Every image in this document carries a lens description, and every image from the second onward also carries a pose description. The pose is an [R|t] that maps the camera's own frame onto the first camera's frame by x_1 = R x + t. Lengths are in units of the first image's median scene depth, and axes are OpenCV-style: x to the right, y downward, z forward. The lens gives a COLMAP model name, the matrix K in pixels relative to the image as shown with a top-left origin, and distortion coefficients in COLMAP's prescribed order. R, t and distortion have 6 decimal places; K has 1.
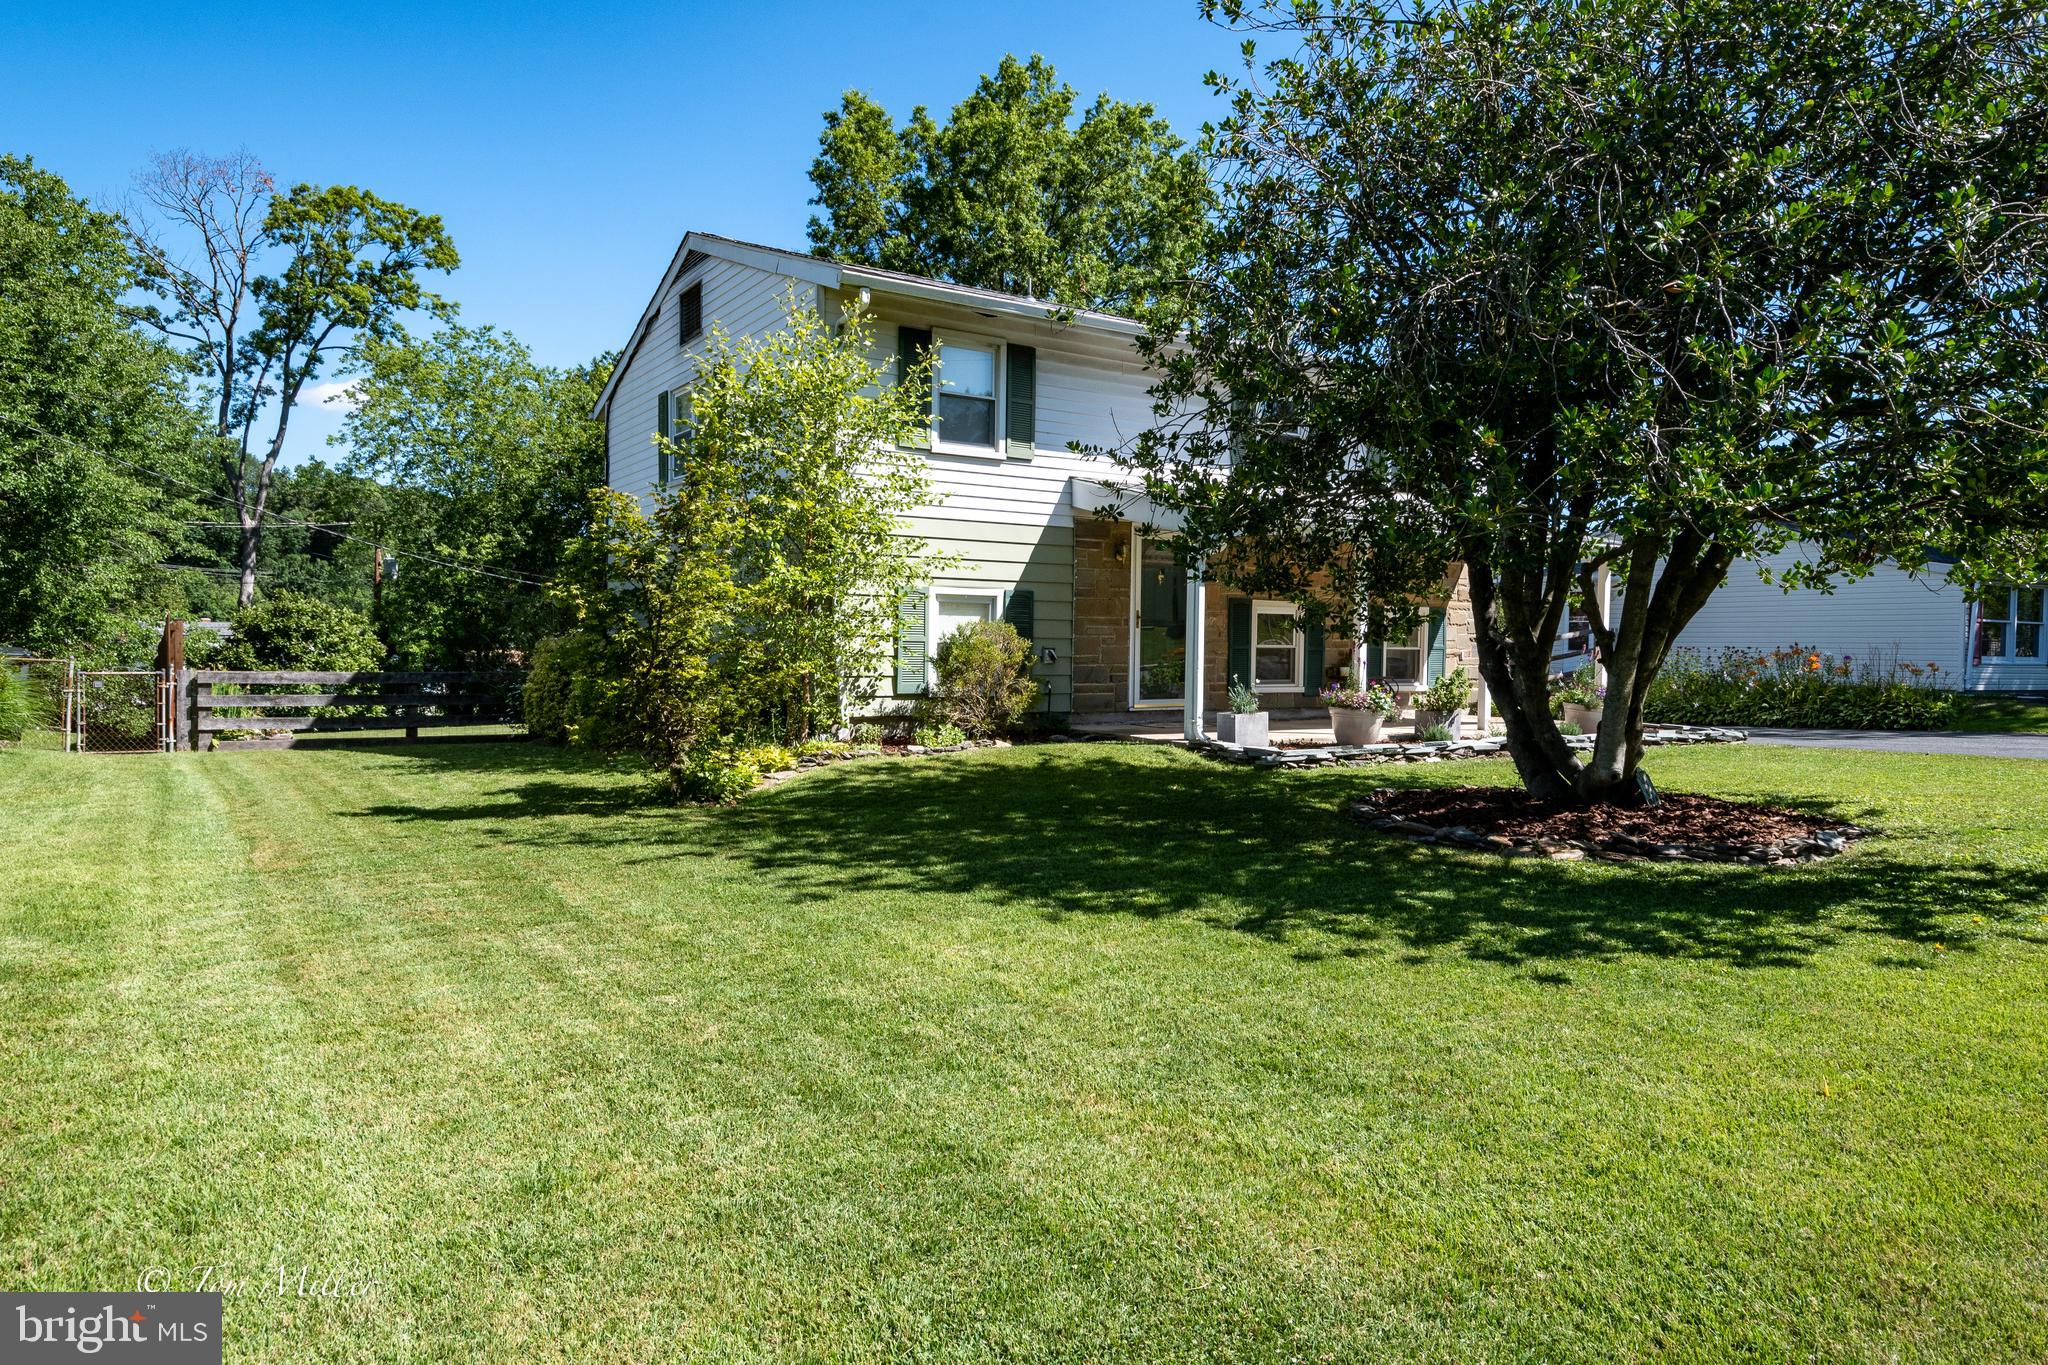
lens RADIAL K [[1275.0, 0, 1070.5], [0, 1275.0, 691.3], [0, 0, 1]] dist [-0.000271, -0.001402]
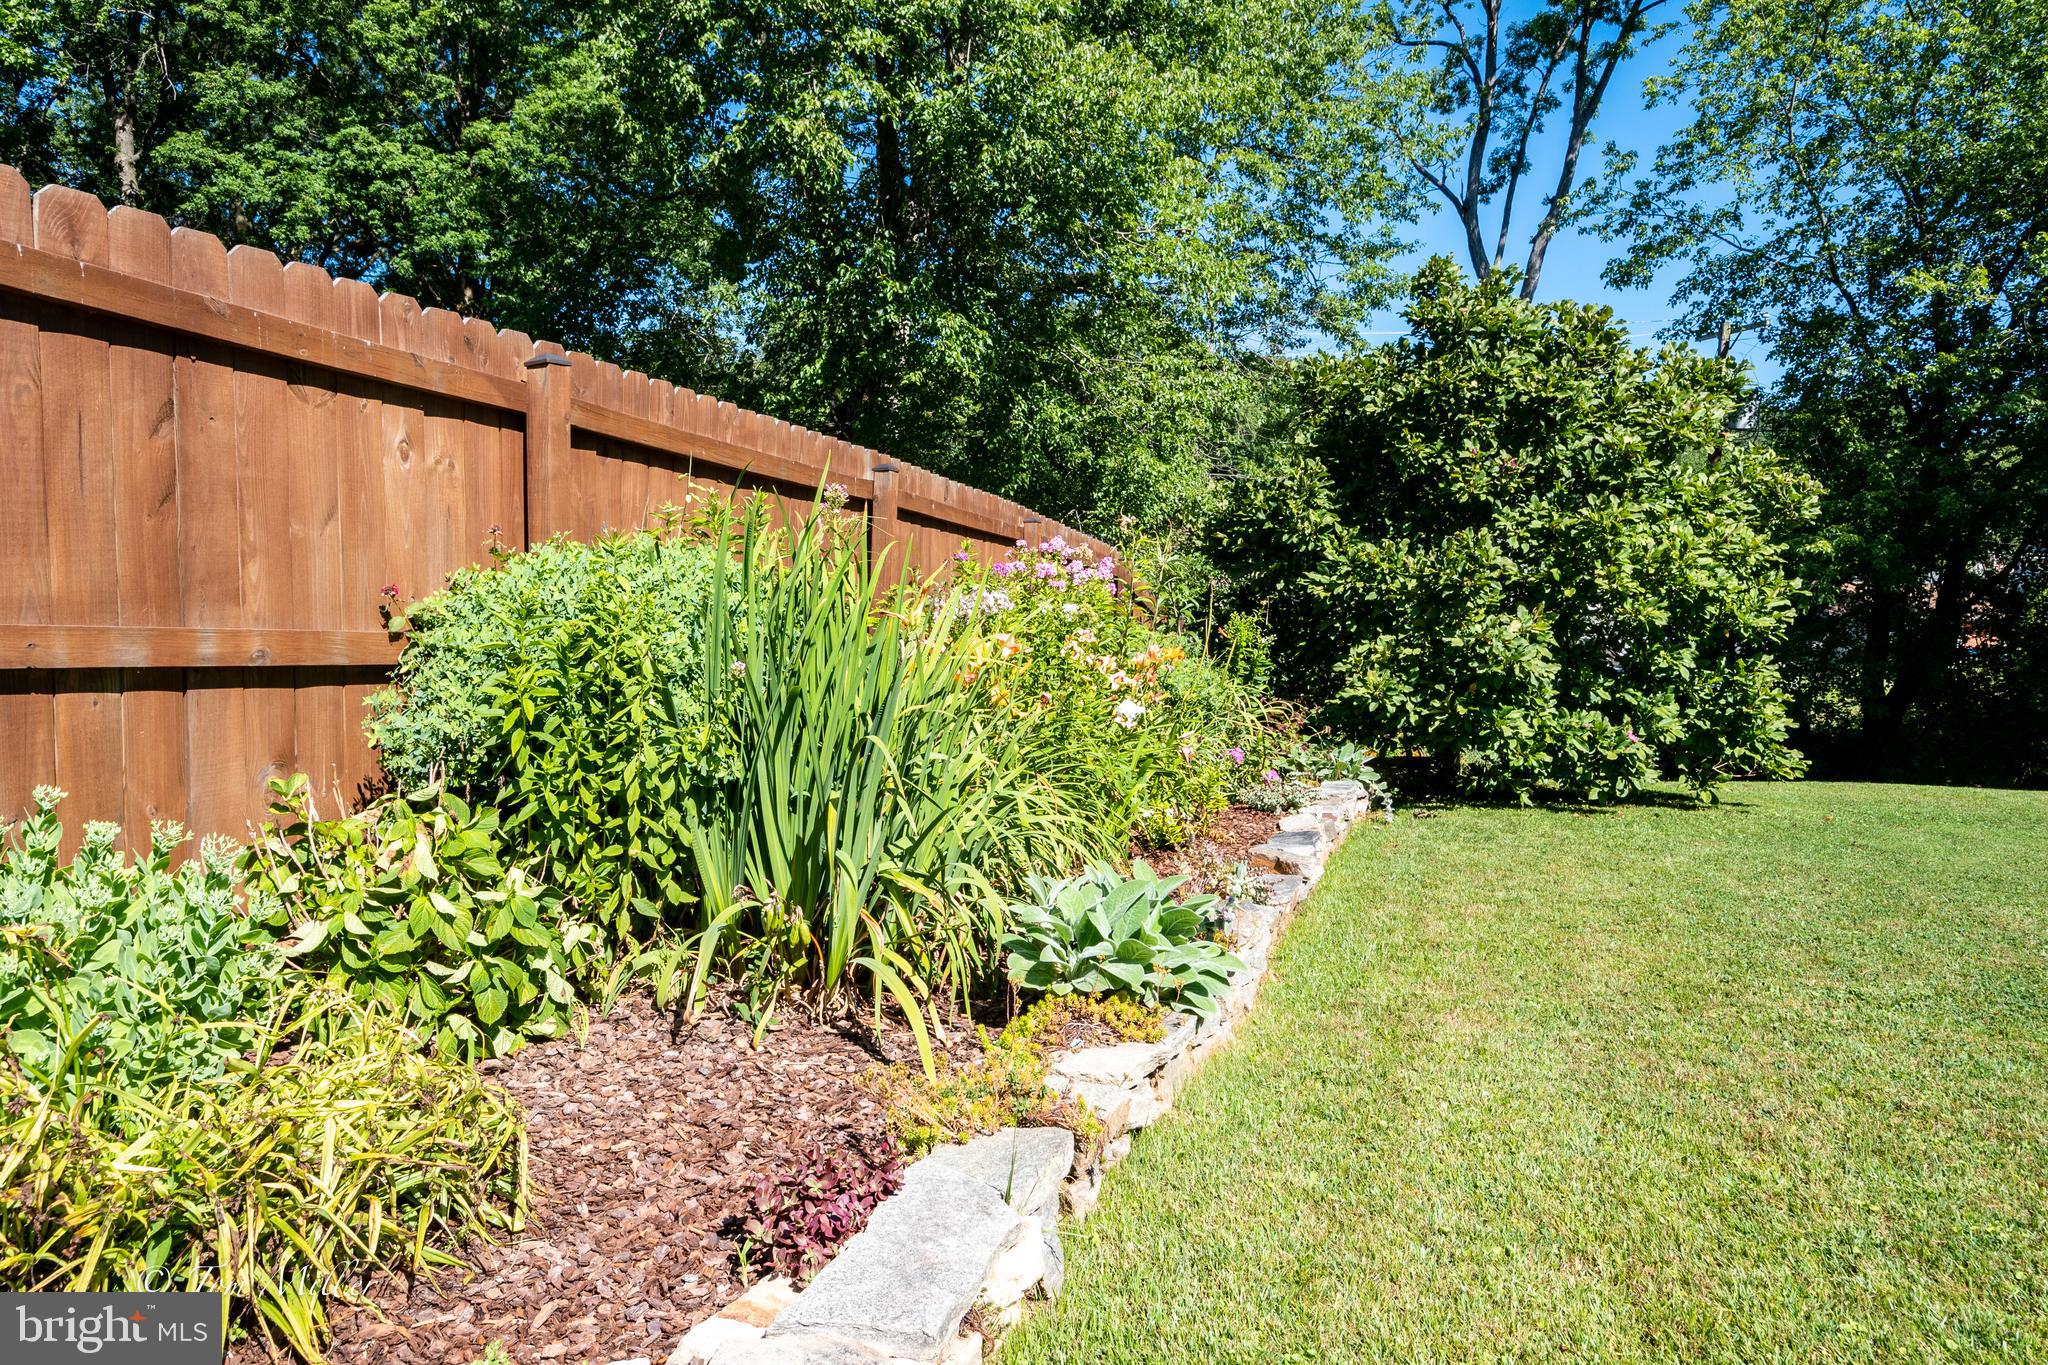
lens RADIAL K [[1292.9, 0, 1027.9], [0, 1292.9, 639.2], [0, 0, 1]] dist [0.049754, -0.048523]
pose [[0.575096, 0.051450, -0.816467, -0.281917], [-0.056461, 0.998137, 0.023128, -0.001259], [0.816135, 0.032797, 0.576929, 0.493101]]
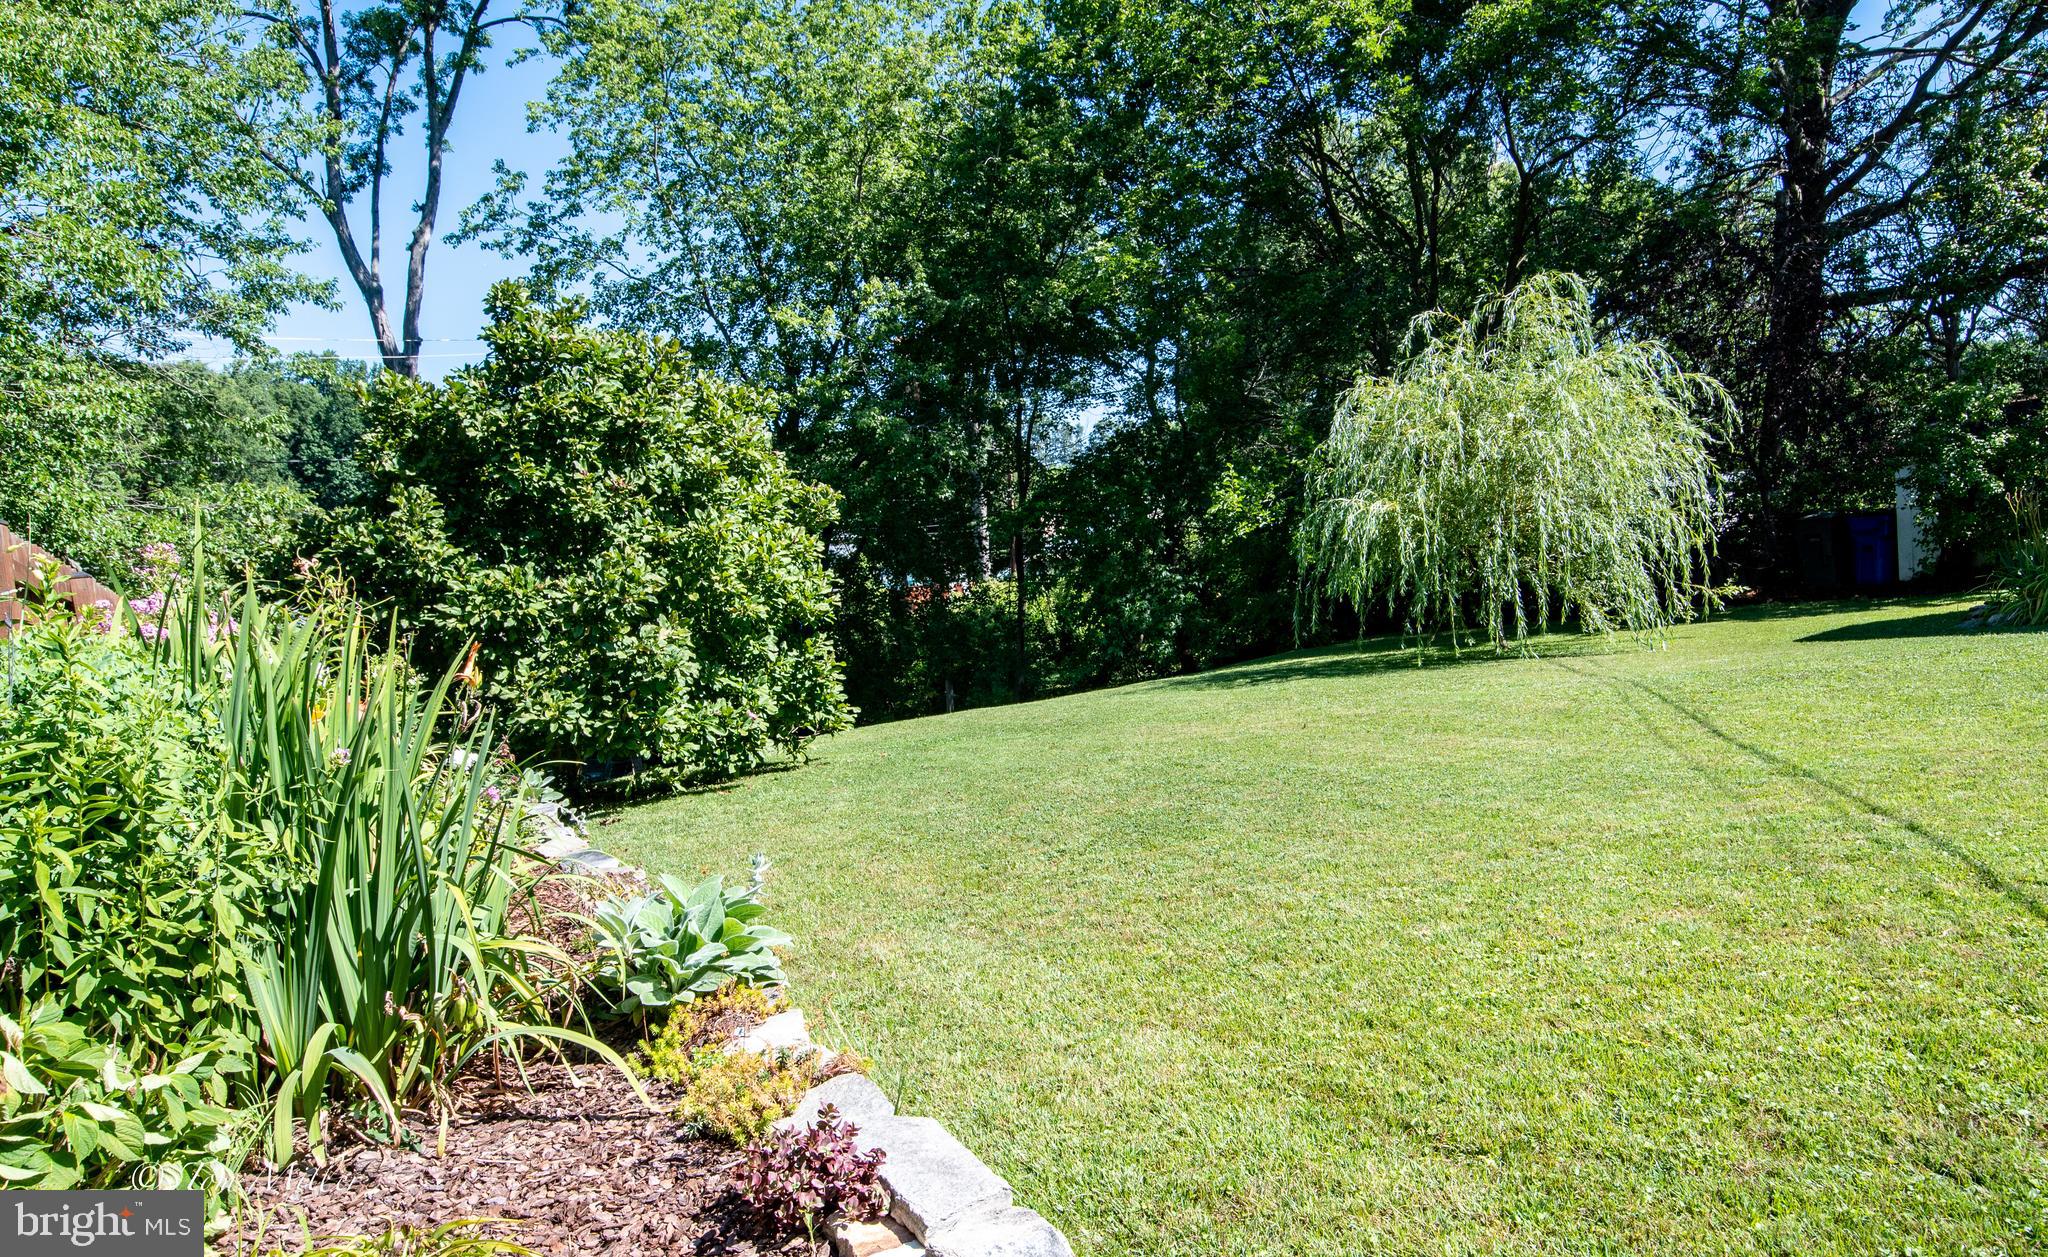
lens RADIAL K [[1310.6, 0, 1029.2], [0, 1310.6, 723.0], [0, 0, 1]] dist [0.006848, -0.015999]
pose [[0.986916, -0.064207, -0.147897, -0.303293], [0.077340, 0.993390, 0.084824, -0.001669], [0.141474, -0.095153, 0.985358, 0.466972]]
